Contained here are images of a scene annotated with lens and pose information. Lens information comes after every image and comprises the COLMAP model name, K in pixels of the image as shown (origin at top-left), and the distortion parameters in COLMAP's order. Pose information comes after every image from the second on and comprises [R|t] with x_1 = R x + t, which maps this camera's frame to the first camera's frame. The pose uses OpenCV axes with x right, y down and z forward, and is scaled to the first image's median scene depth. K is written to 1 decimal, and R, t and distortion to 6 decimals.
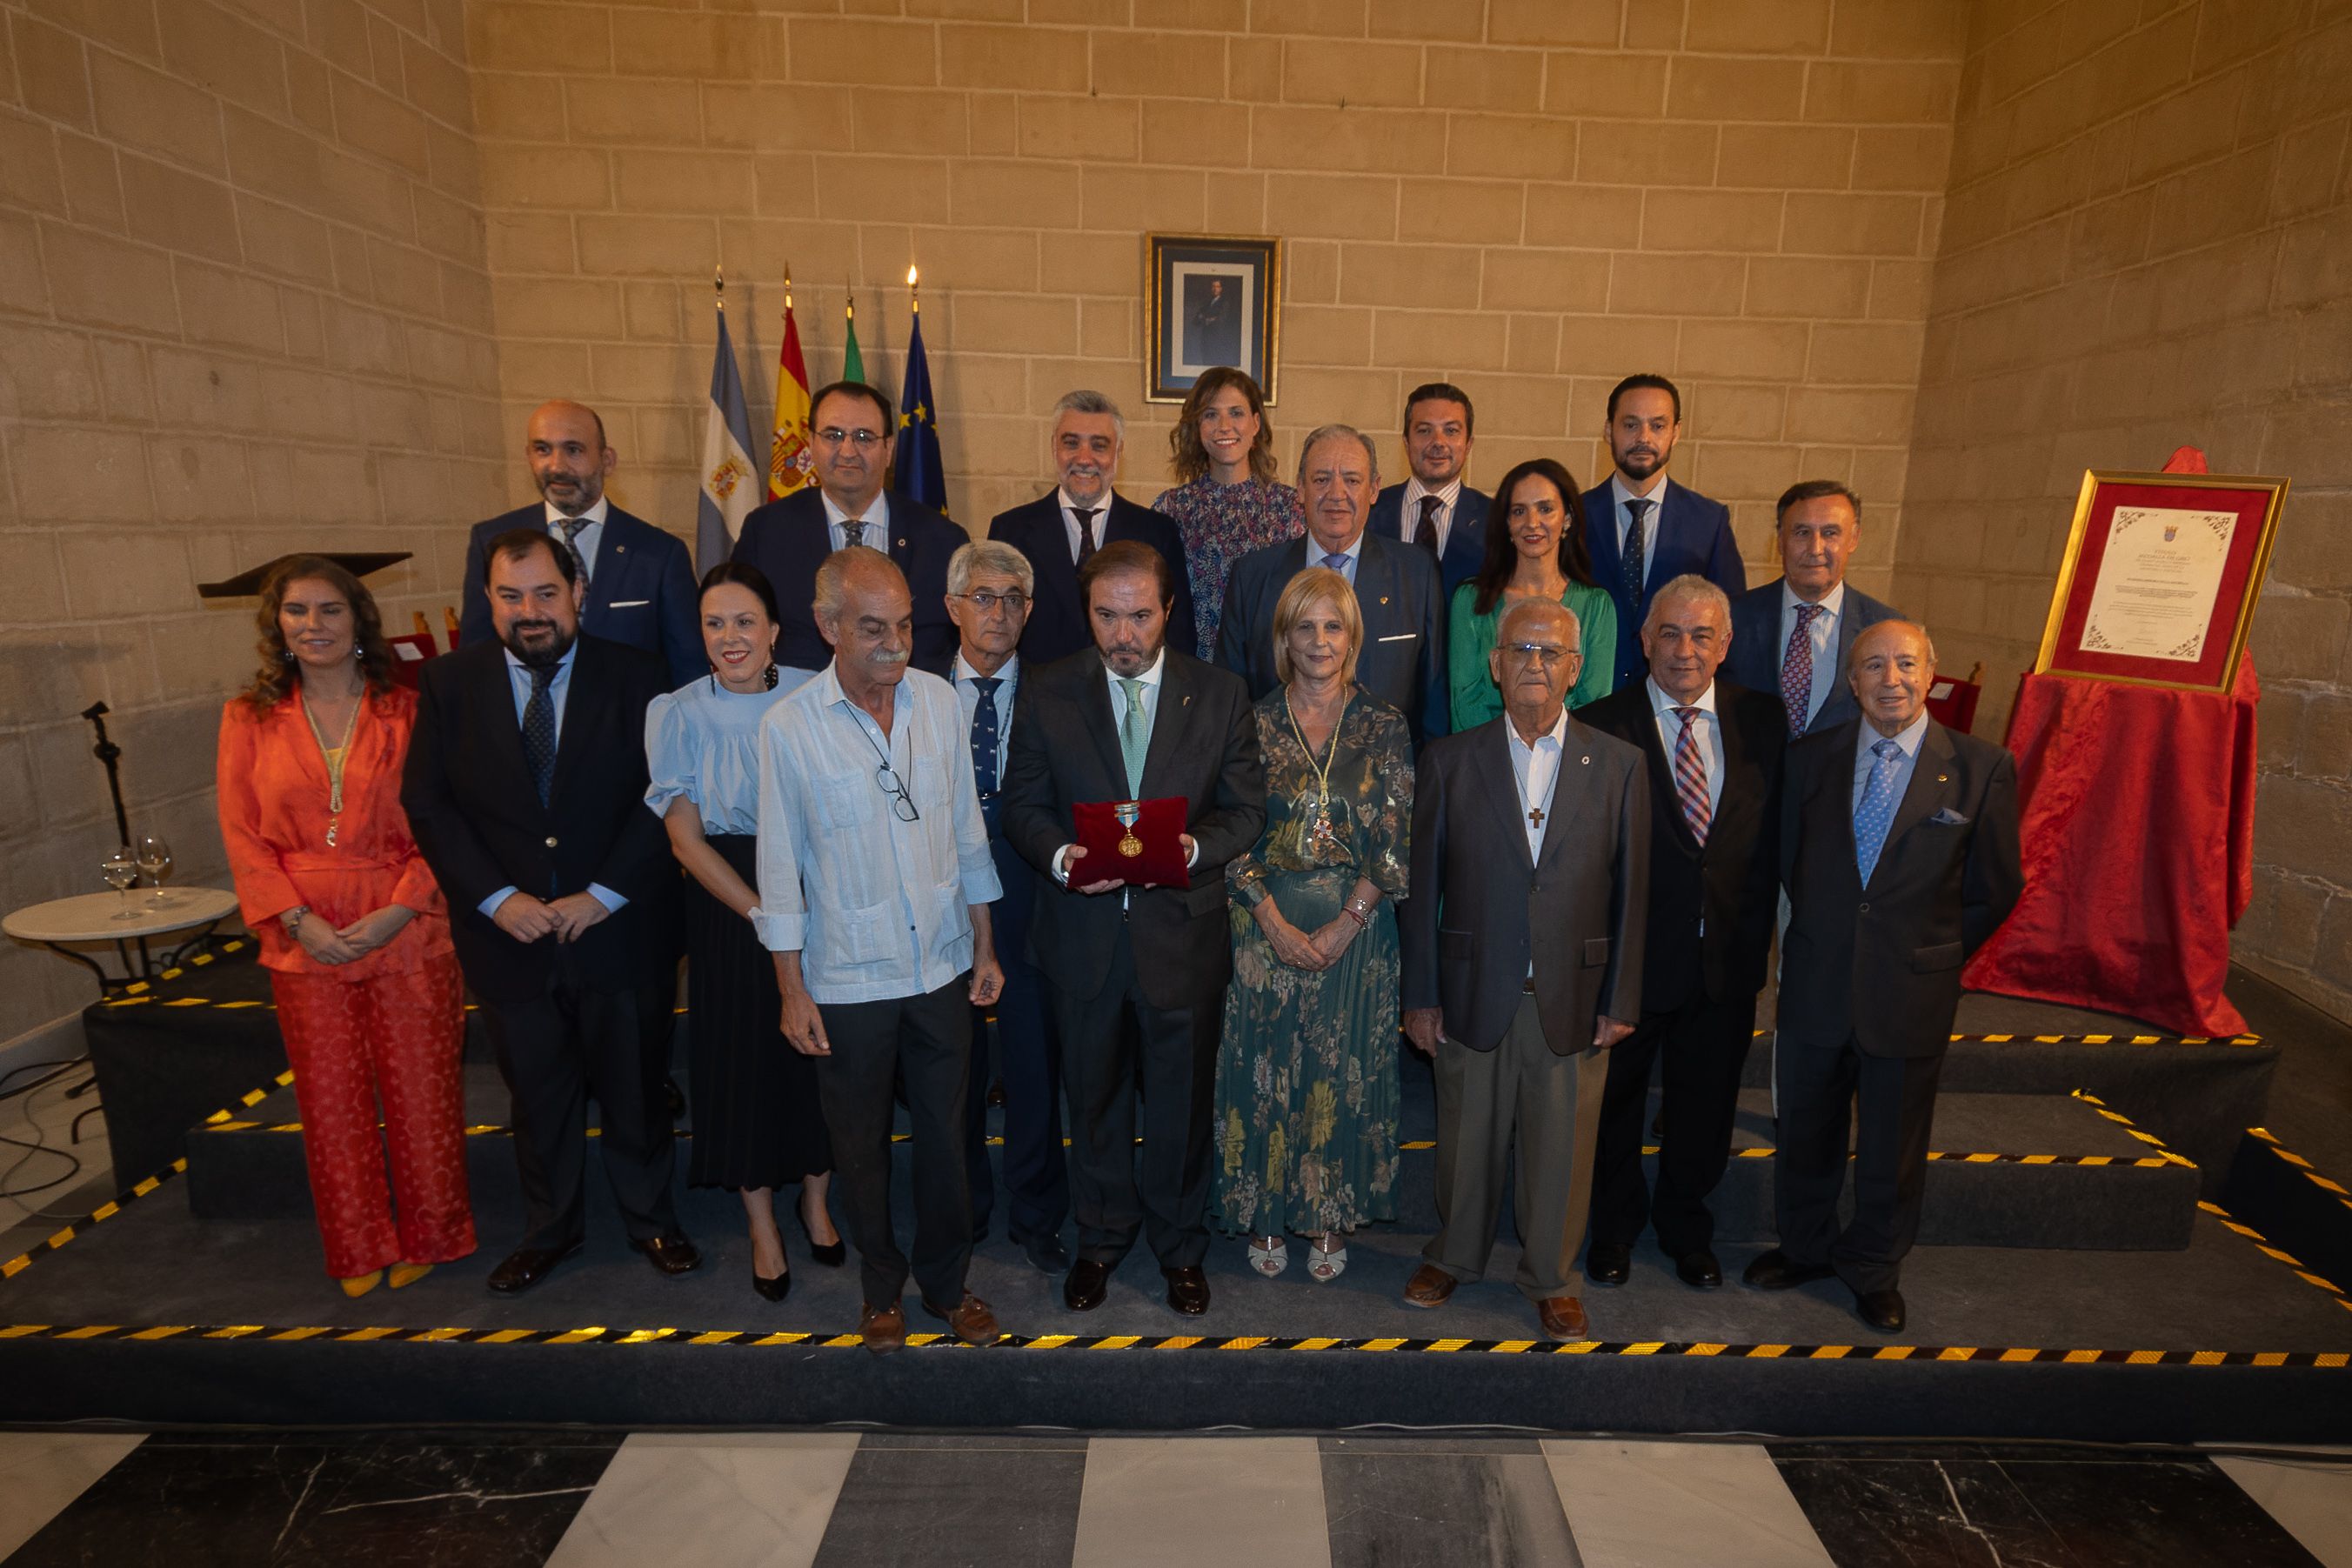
lens RADIAL K [[1016.6, 0, 1237.7], [0, 1016.6, 766.1], [0, 0, 1]] dist [0.002155, -0.000033]
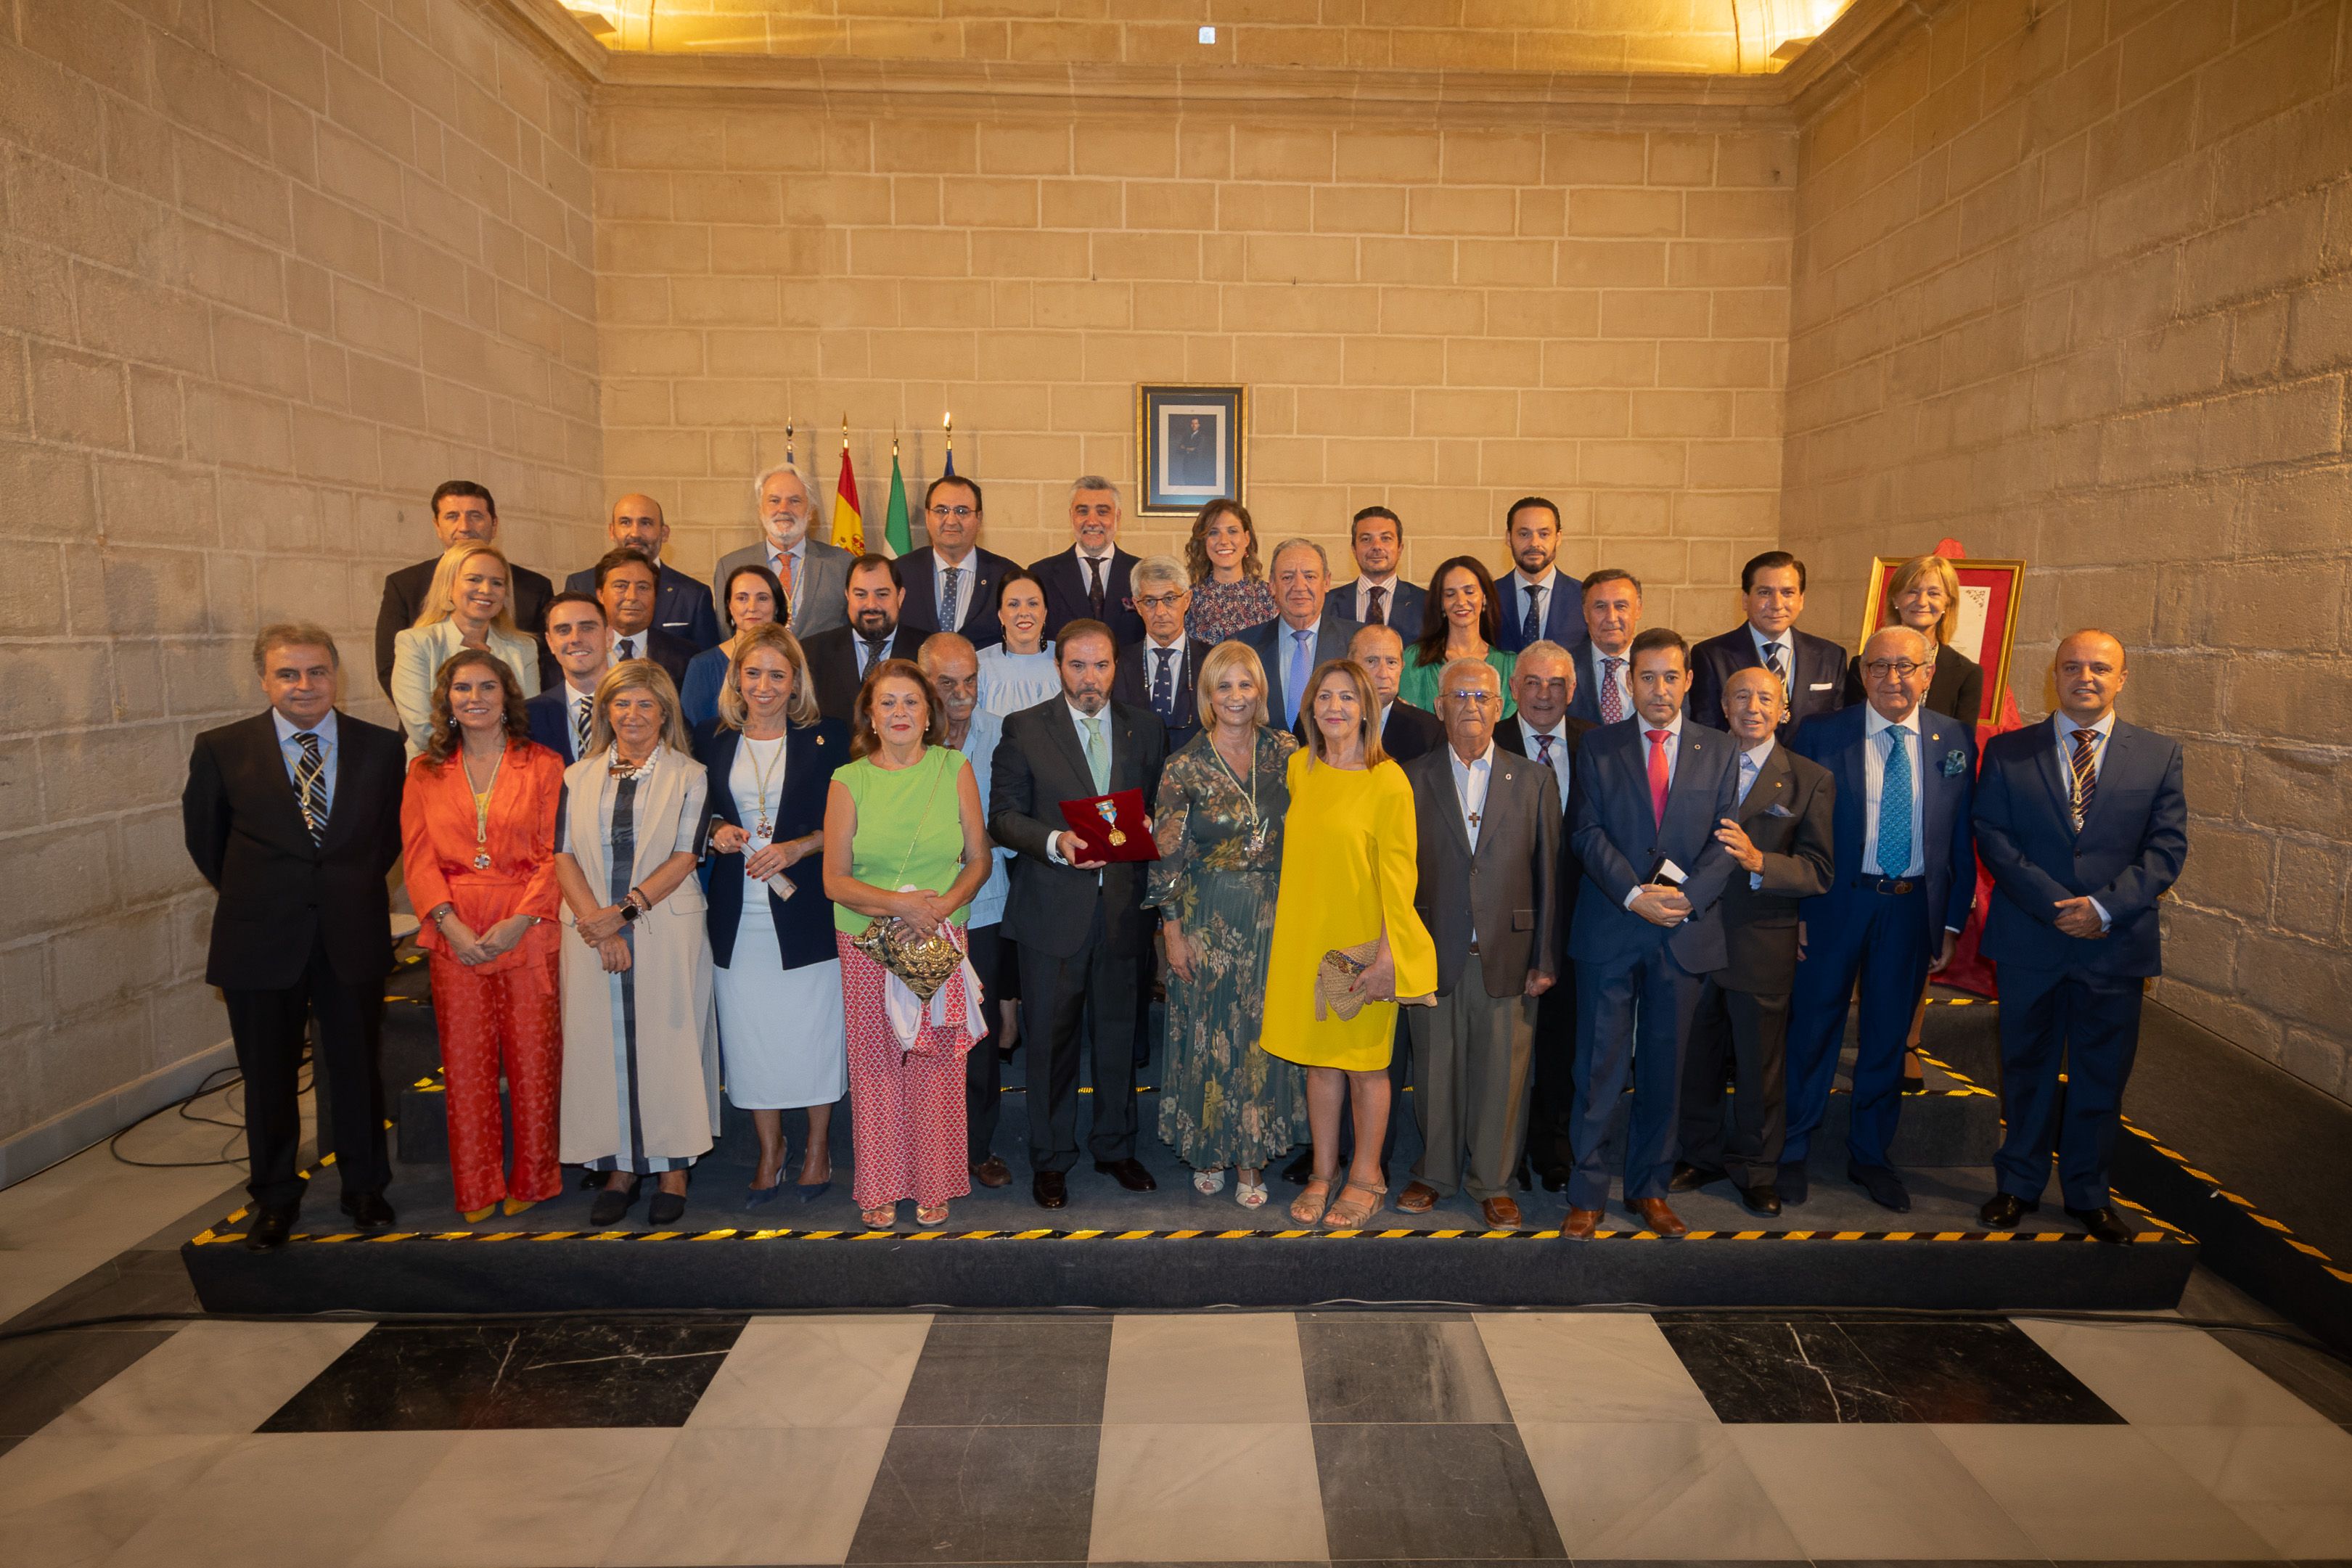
lens RADIAL K [[1426.0, 0, 1257.5], [0, 1426.0, 689.0], [0, 0, 1]] dist [-0.001567, 0.001941]
pose [[0.999449, -0.022728, 0.024204, 0.004940], [0.026856, 0.982030, -0.186806, 0.166039], [-0.019524, 0.187353, 0.982099, -0.636752]]
